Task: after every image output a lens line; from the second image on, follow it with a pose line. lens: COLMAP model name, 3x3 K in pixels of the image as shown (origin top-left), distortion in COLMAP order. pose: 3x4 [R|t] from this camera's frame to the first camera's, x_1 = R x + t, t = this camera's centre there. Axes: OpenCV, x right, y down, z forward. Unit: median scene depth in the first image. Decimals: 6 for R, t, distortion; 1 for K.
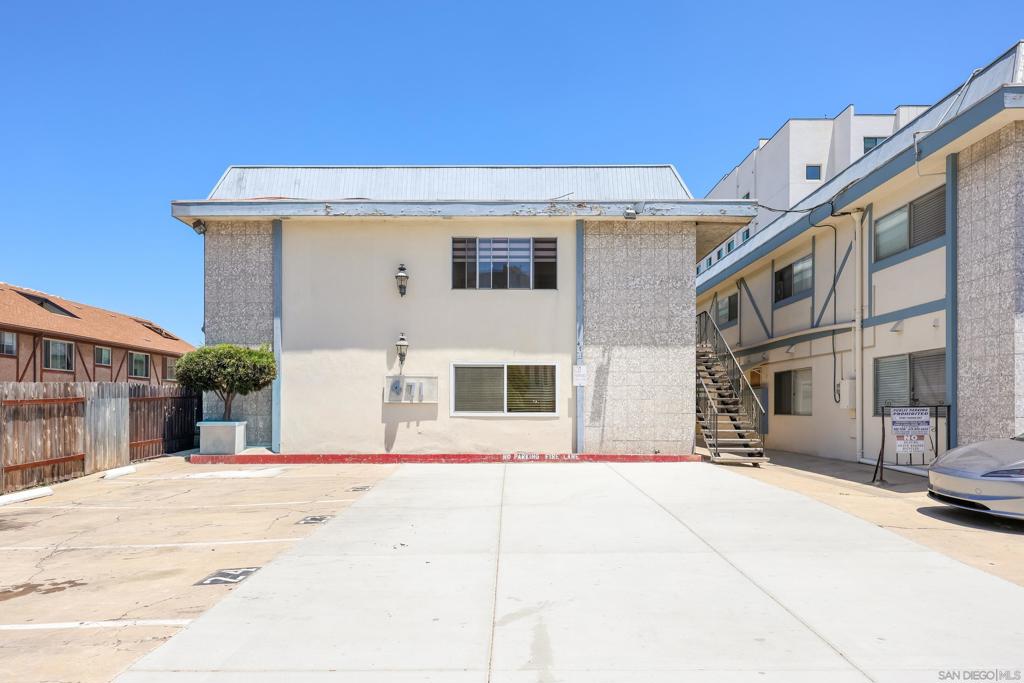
lens RADIAL K [[729.5, 0, 503.5], [0, 729.5, 405.5], [0, 0, 1]] dist [0.007488, -0.000024]
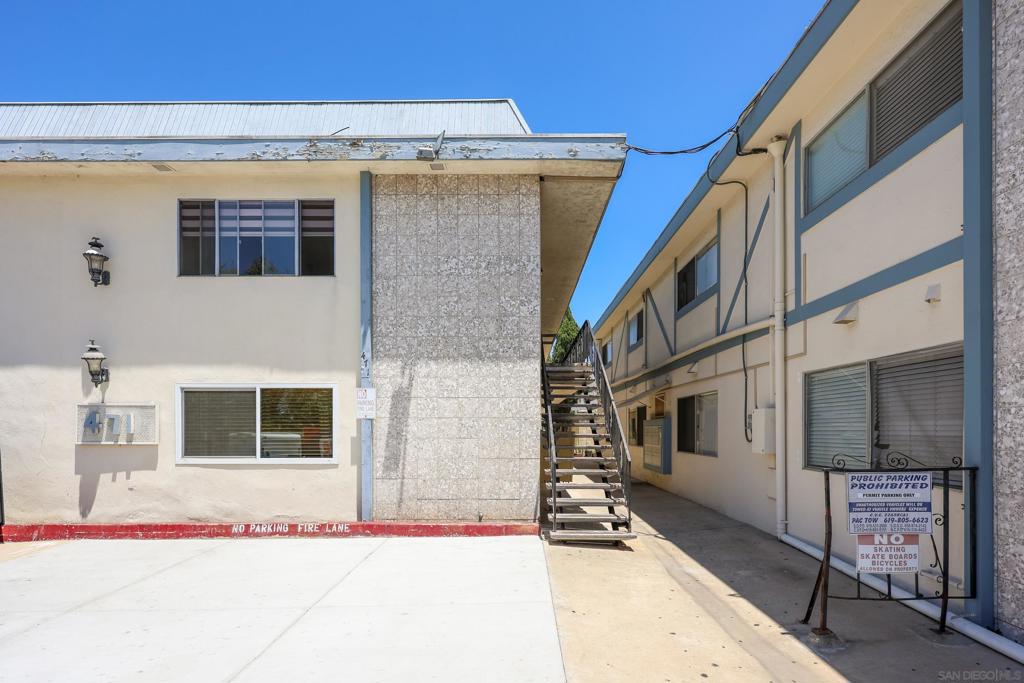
lens RADIAL K [[534.7, 0, 522.7], [0, 534.7, 426.4], [0, 0, 1]] dist [-0.002214, 0.001586]
pose [[0.999954, -0.003026, -0.009125, 0.259754], [0.003052, 0.999991, 0.002801, -0.021077], [0.009116, -0.002829, 0.999954, 0.520006]]
